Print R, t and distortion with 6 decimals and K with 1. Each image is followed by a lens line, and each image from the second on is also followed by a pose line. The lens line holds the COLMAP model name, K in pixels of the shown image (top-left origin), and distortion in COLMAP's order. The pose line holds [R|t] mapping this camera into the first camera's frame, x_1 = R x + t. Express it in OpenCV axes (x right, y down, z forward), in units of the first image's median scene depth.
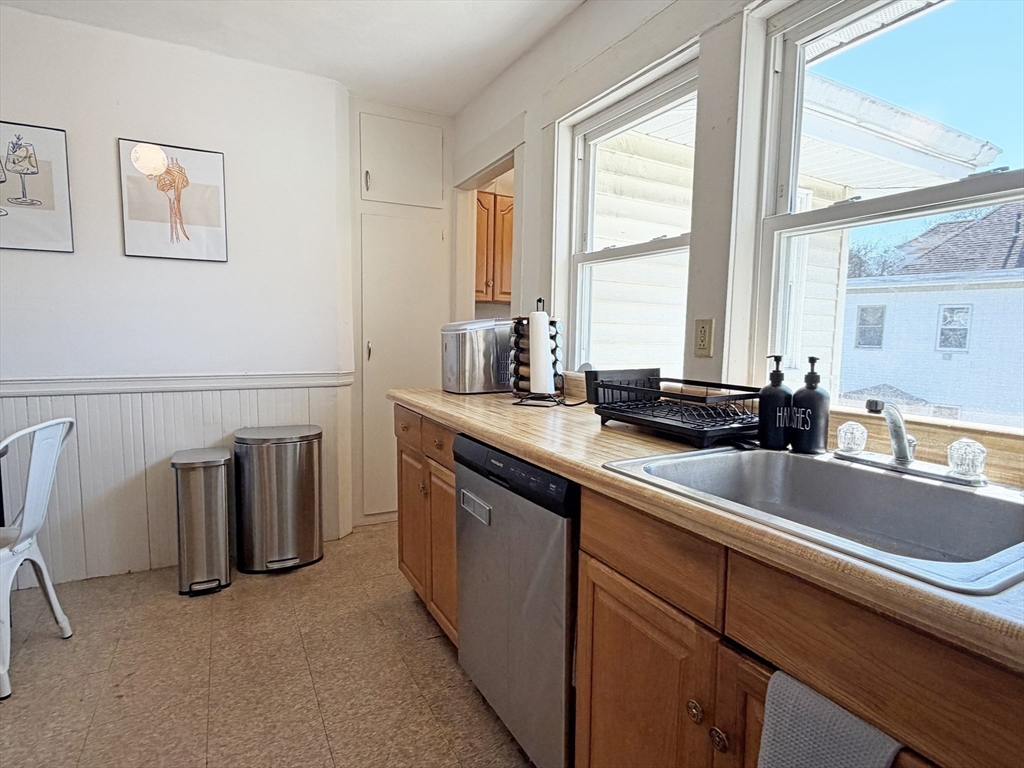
lens RADIAL K [[538.6, 0, 512.0], [0, 538.6, 384.0], [0, 0, 1]] dist [-0.004522, -0.000452]
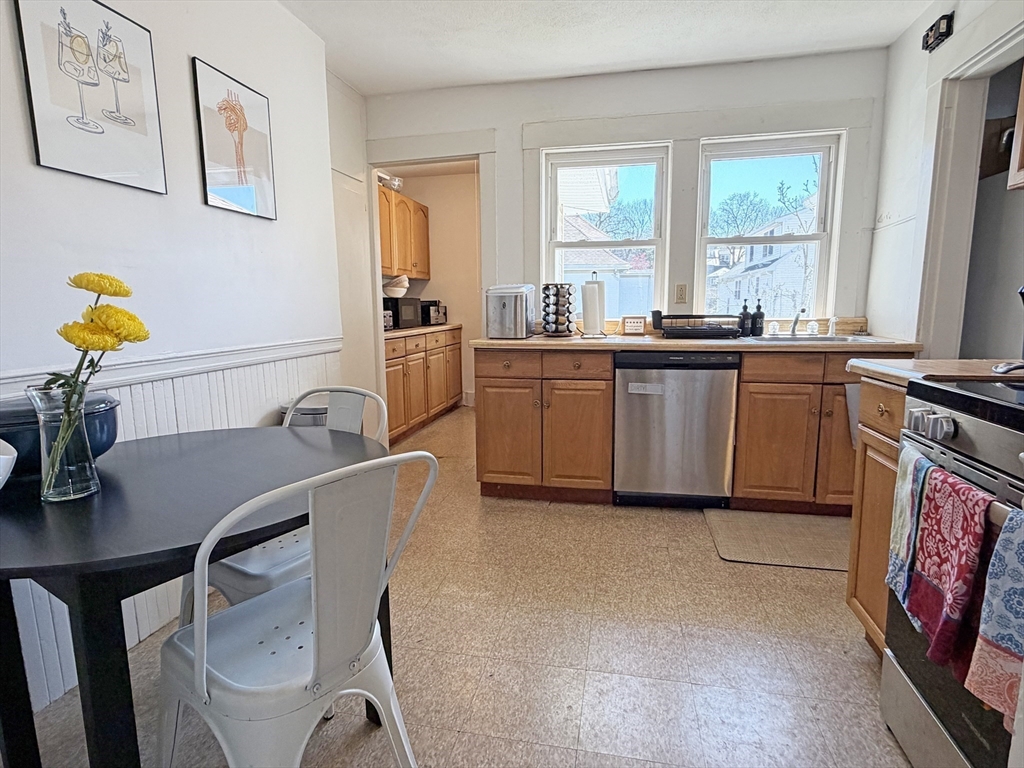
lens RADIAL K [[520.8, 0, 512.0], [0, 520.8, 384.0], [0, 0, 1]] dist [-0.004765, -0.001724]
pose [[0.651781, -0.135274, 0.746246, -1.045280], [0.092257, 0.990799, 0.099027, -0.000702], [-0.752775, 0.004303, 0.658264, 0.120938]]
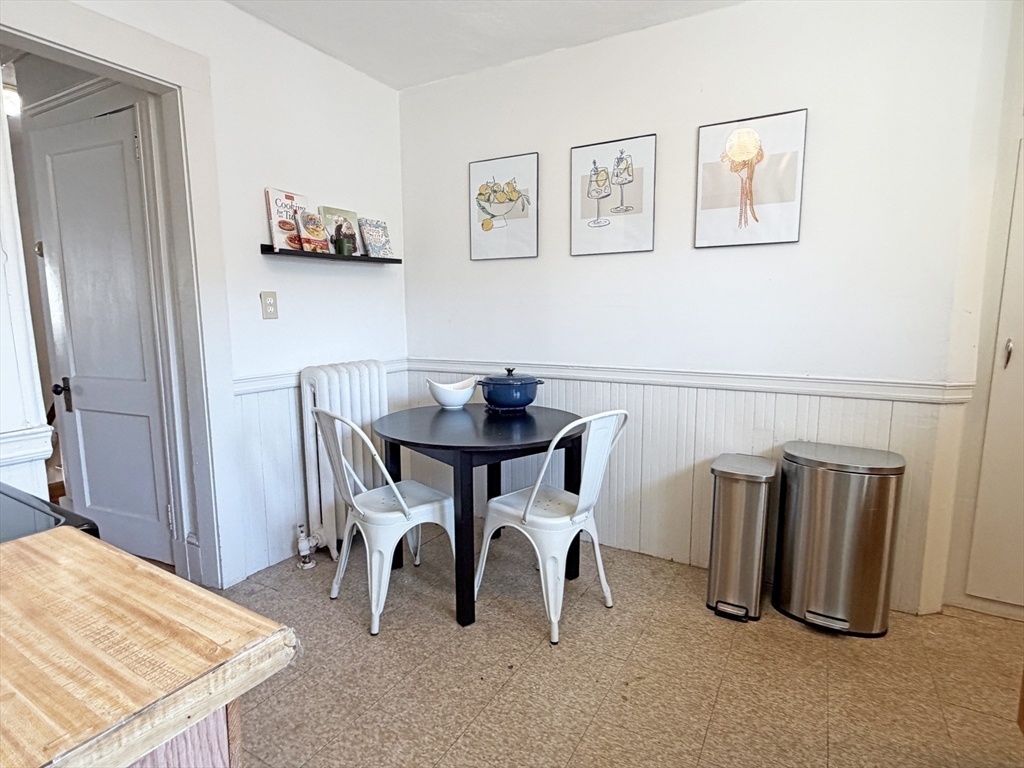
lens RADIAL K [[538.6, 0, 512.0], [0, 538.6, 384.0], [0, 0, 1]] dist [-0.004522, -0.000452]
pose [[0.526460, 0.098303, -0.844498, -0.040815], [-0.071330, 0.994898, 0.071343, -0.037962], [0.847202, 0.022679, 0.530786, 0.199801]]
